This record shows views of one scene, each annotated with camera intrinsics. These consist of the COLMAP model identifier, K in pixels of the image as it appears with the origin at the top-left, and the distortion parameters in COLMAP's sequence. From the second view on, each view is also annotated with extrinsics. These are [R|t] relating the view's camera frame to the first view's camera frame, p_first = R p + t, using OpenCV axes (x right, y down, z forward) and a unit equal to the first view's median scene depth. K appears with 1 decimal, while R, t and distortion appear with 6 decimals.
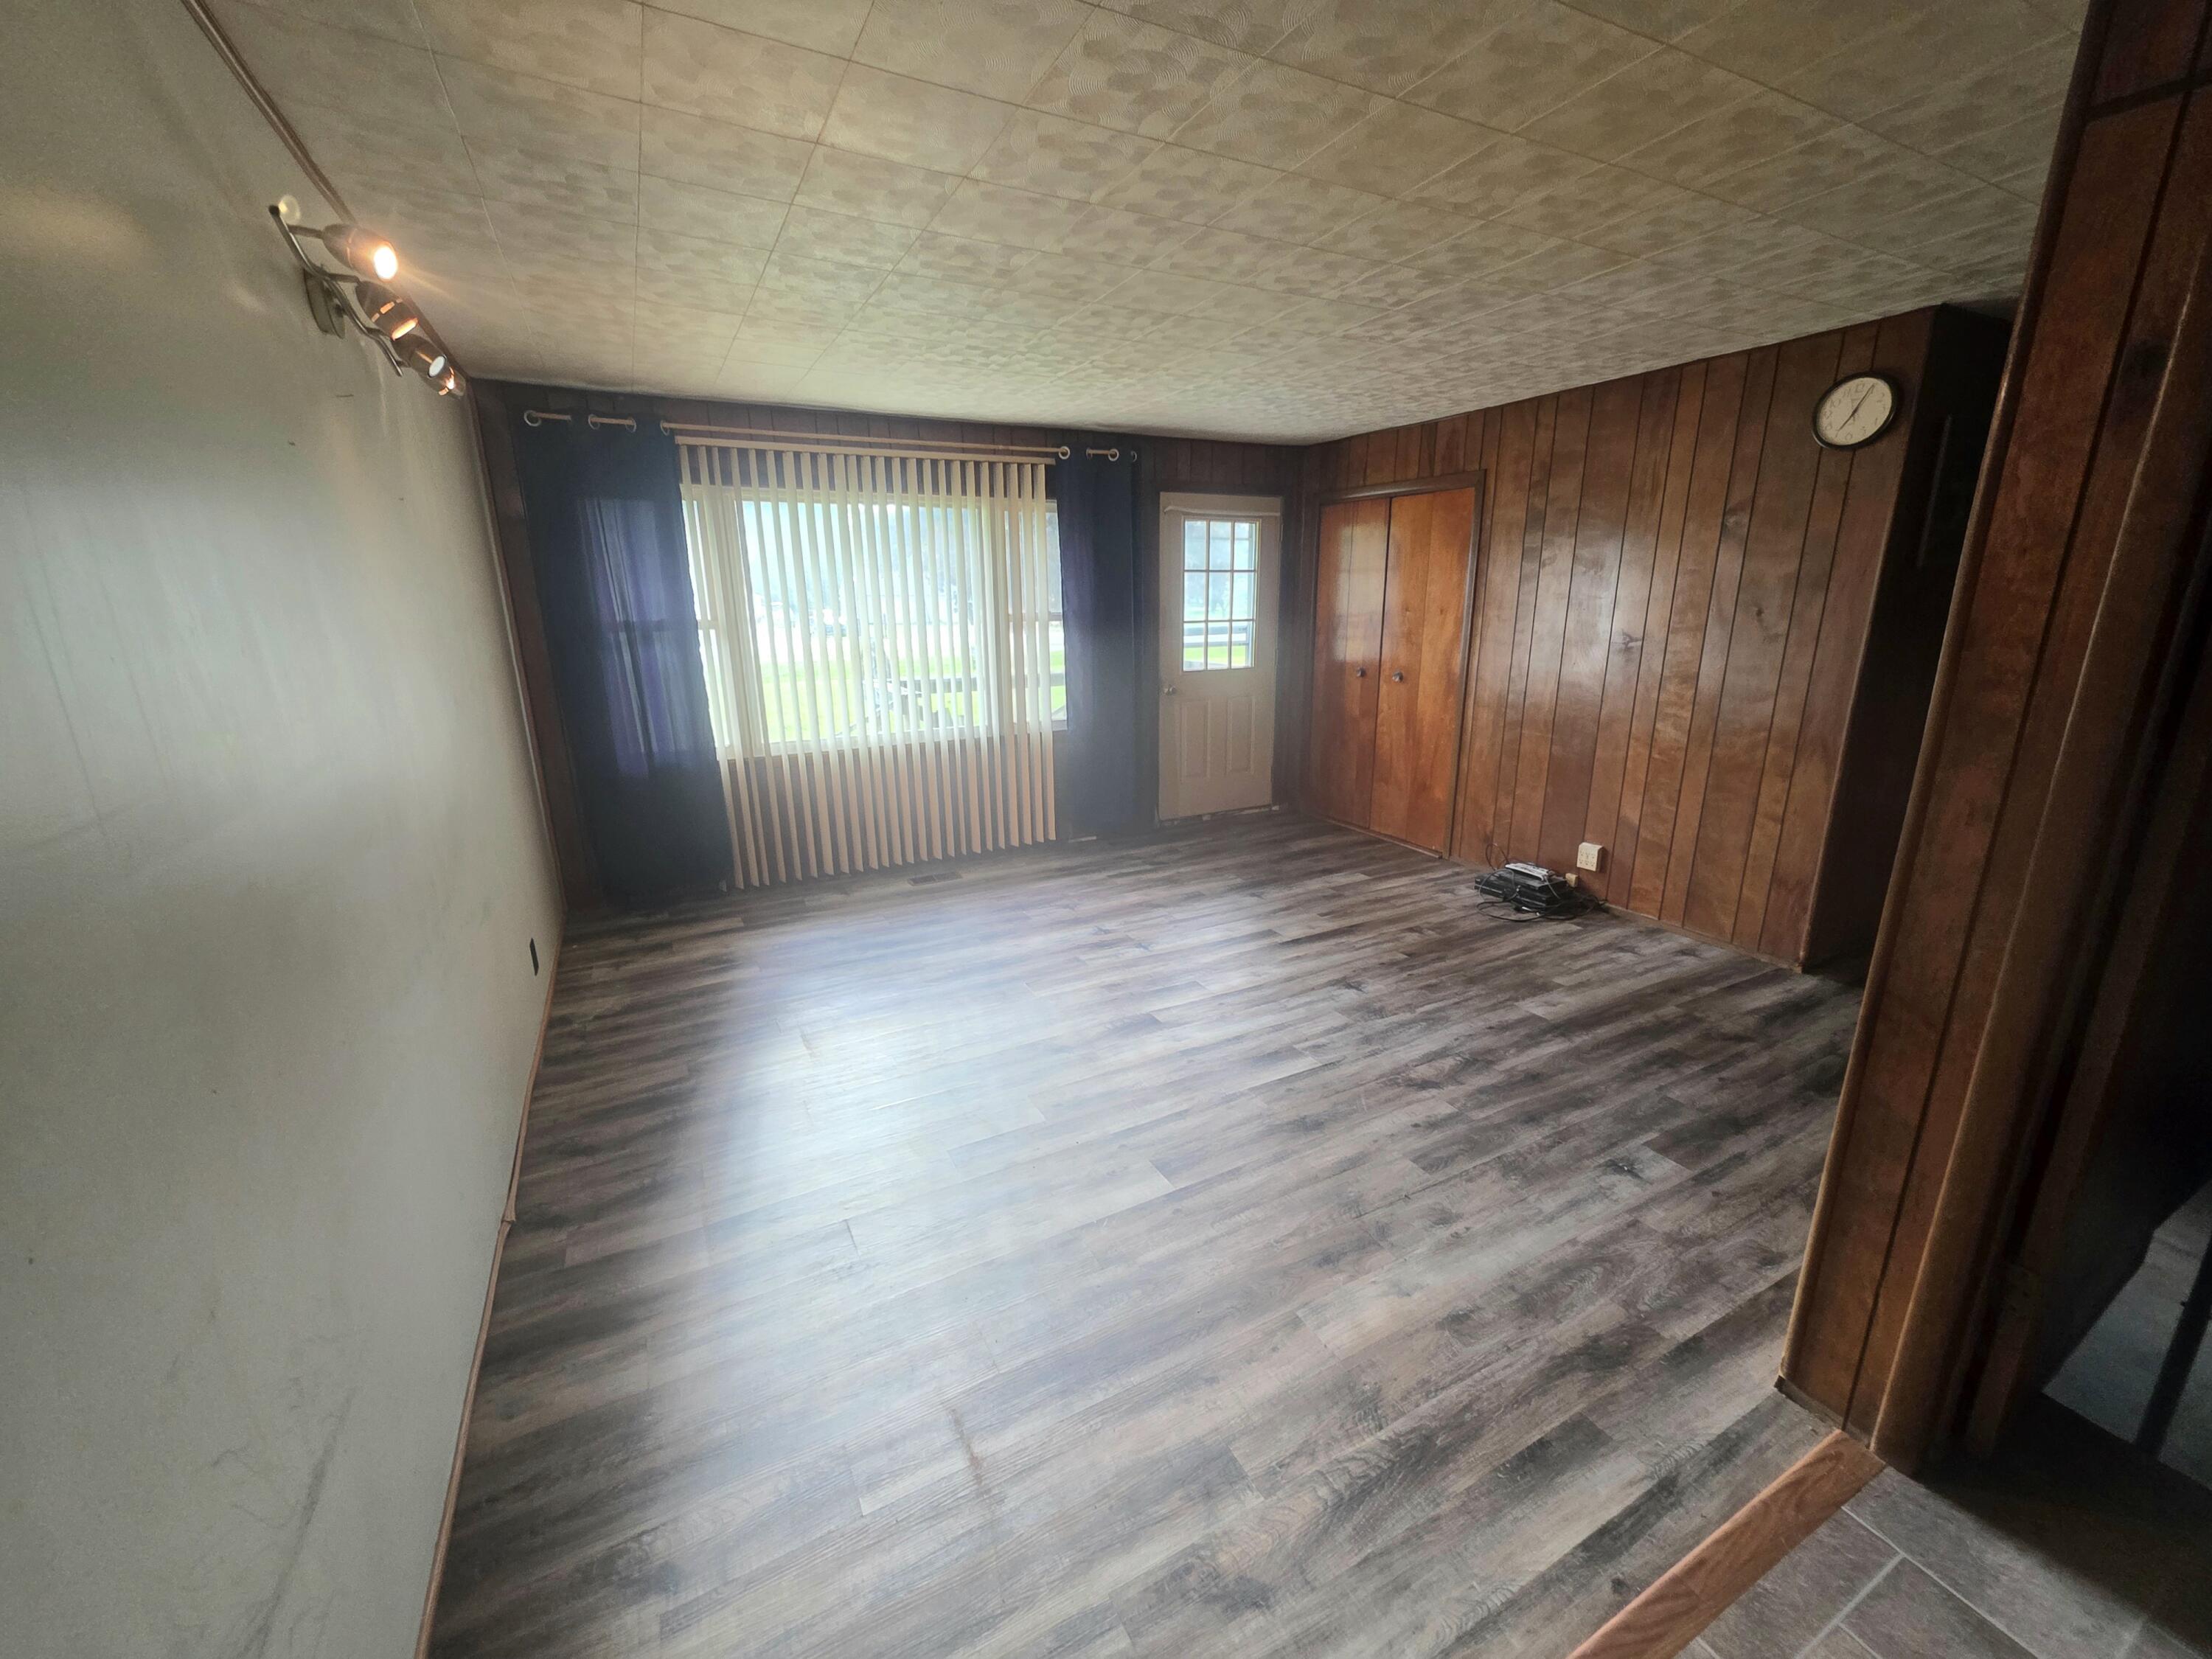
lens RADIAL K [[887.3, 0, 1107.0], [0, 887.3, 837.5], [0, 0, 1]] dist [0.000452, 0.000031]
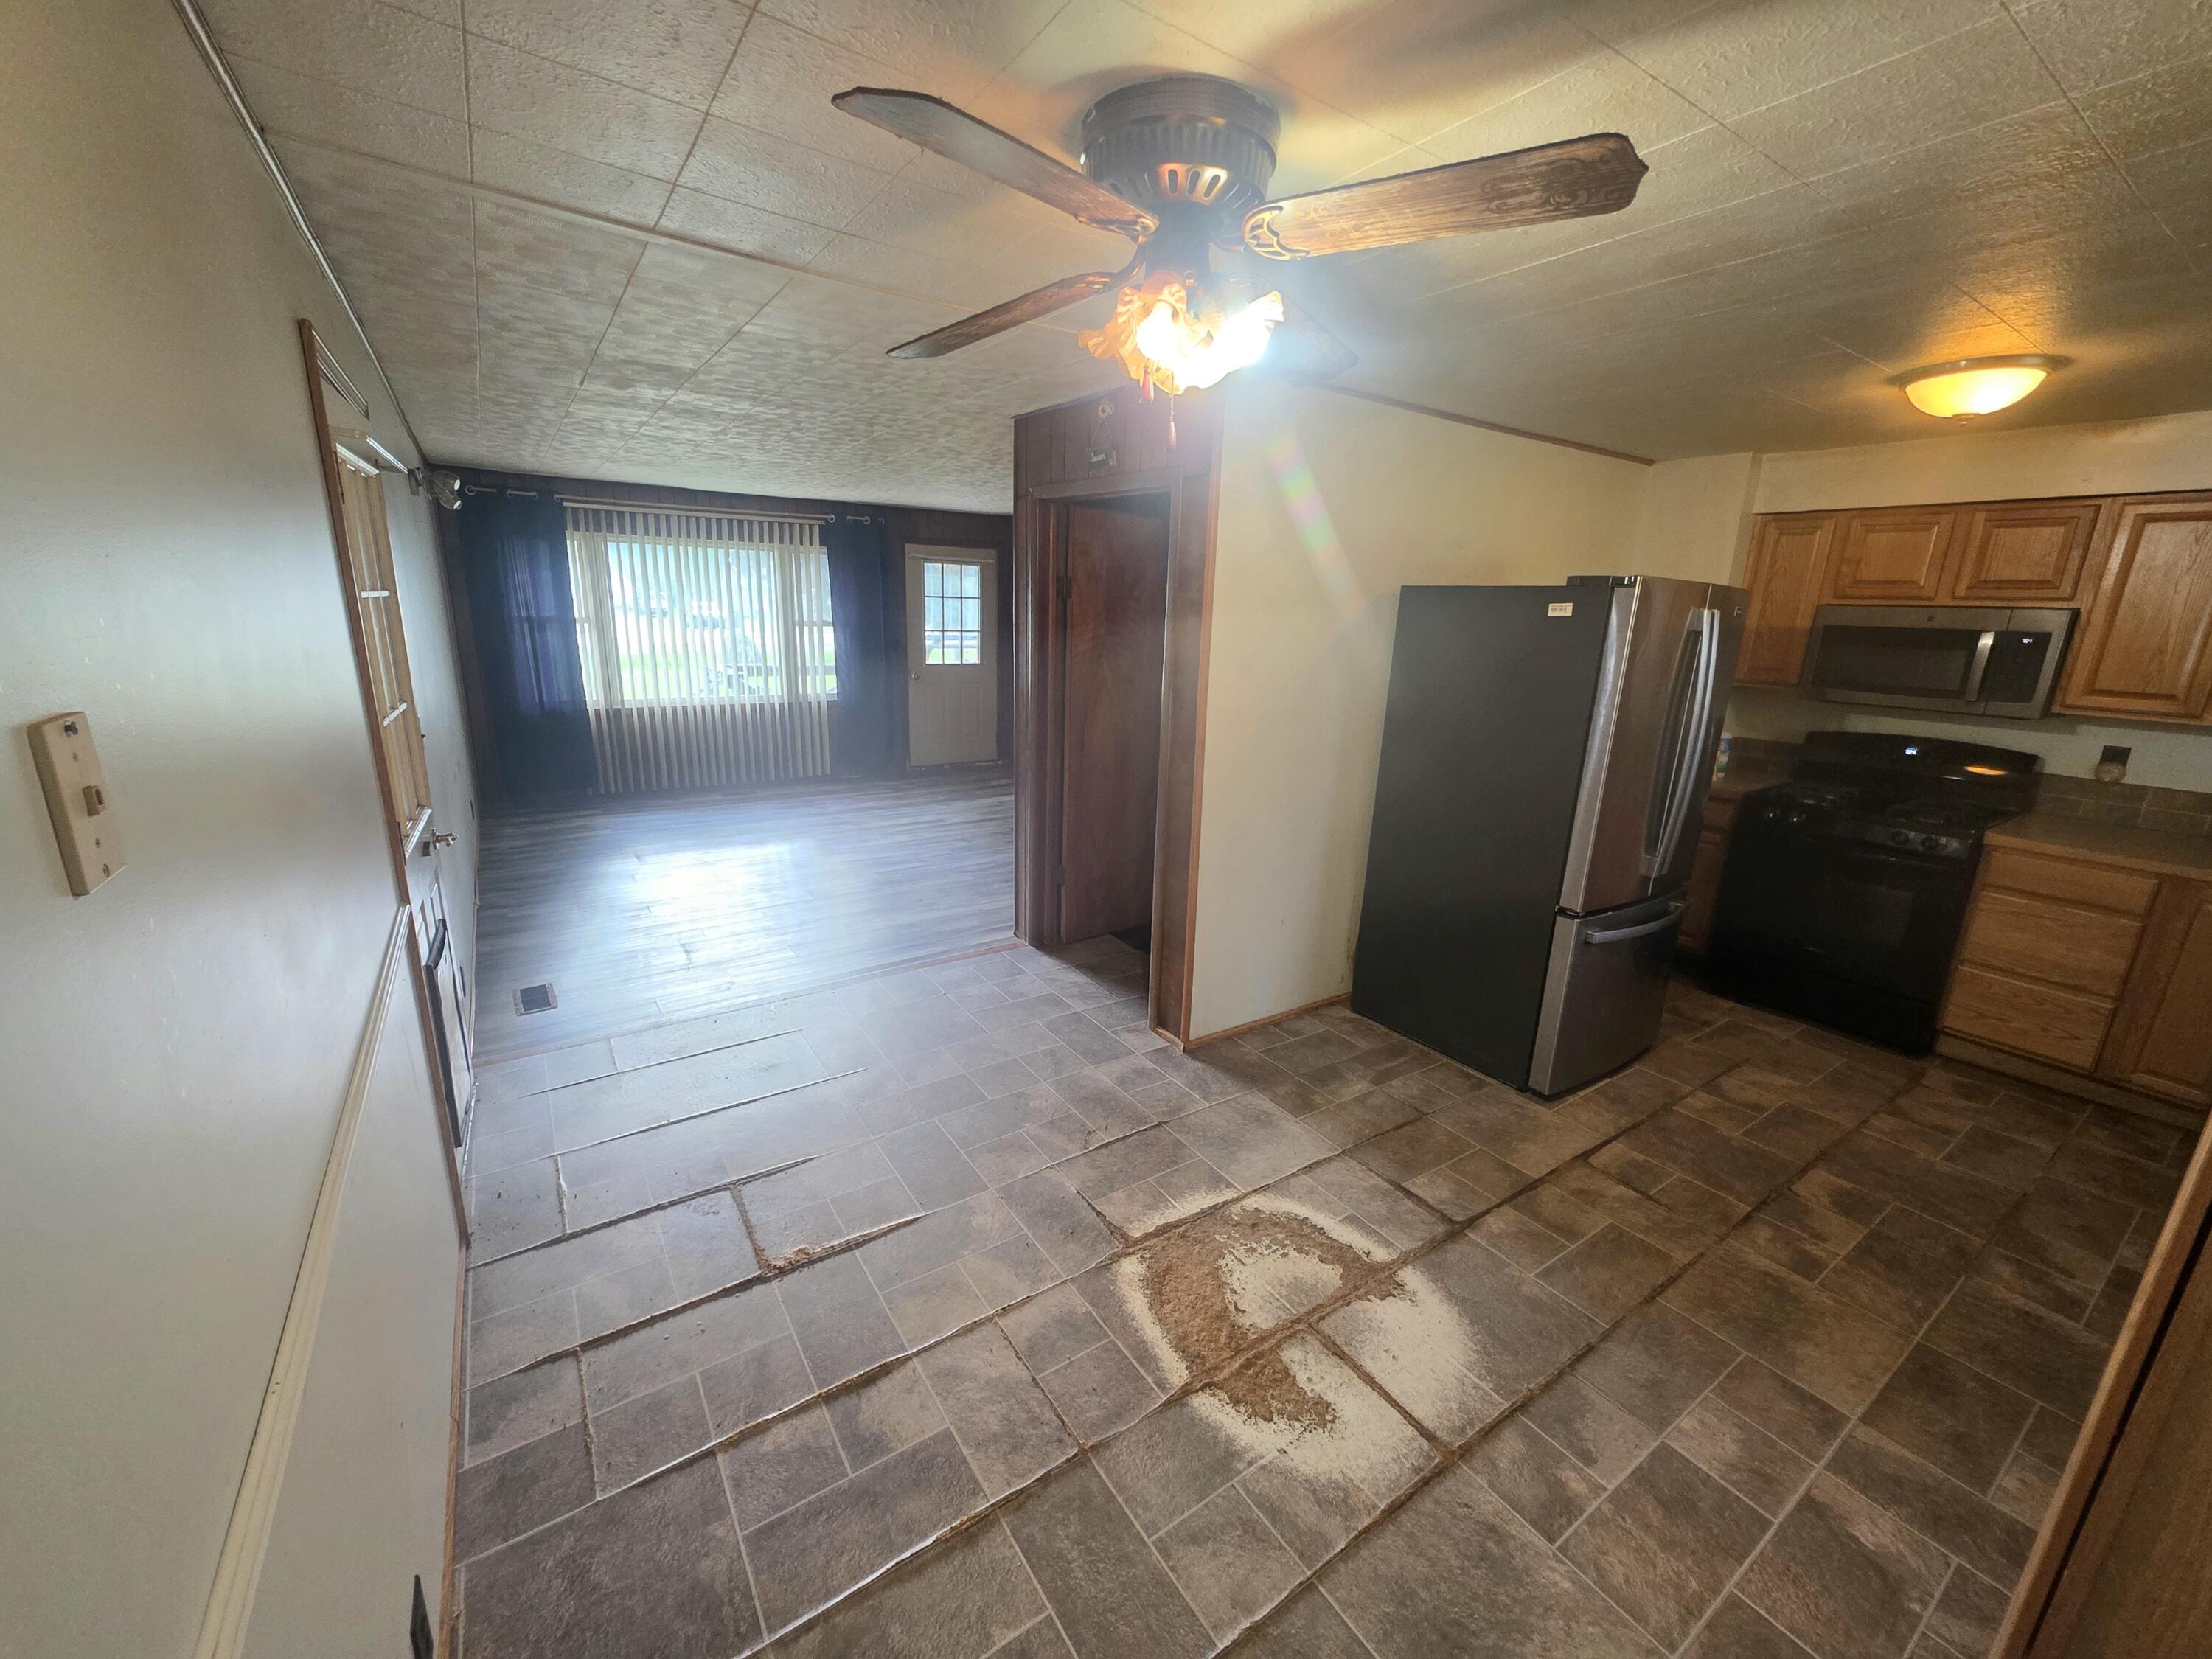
lens RADIAL K [[887.3, 0, 1108.4], [0, 887.3, 826.3], [0, 0, 1]] dist [0.000452, 0.000031]
pose [[0.993651, 0.012770, 0.111778, 0.273421], [-0.010202, 0.999671, -0.023518, 0.136359], [-0.112042, 0.022228, 0.993455, -0.589933]]
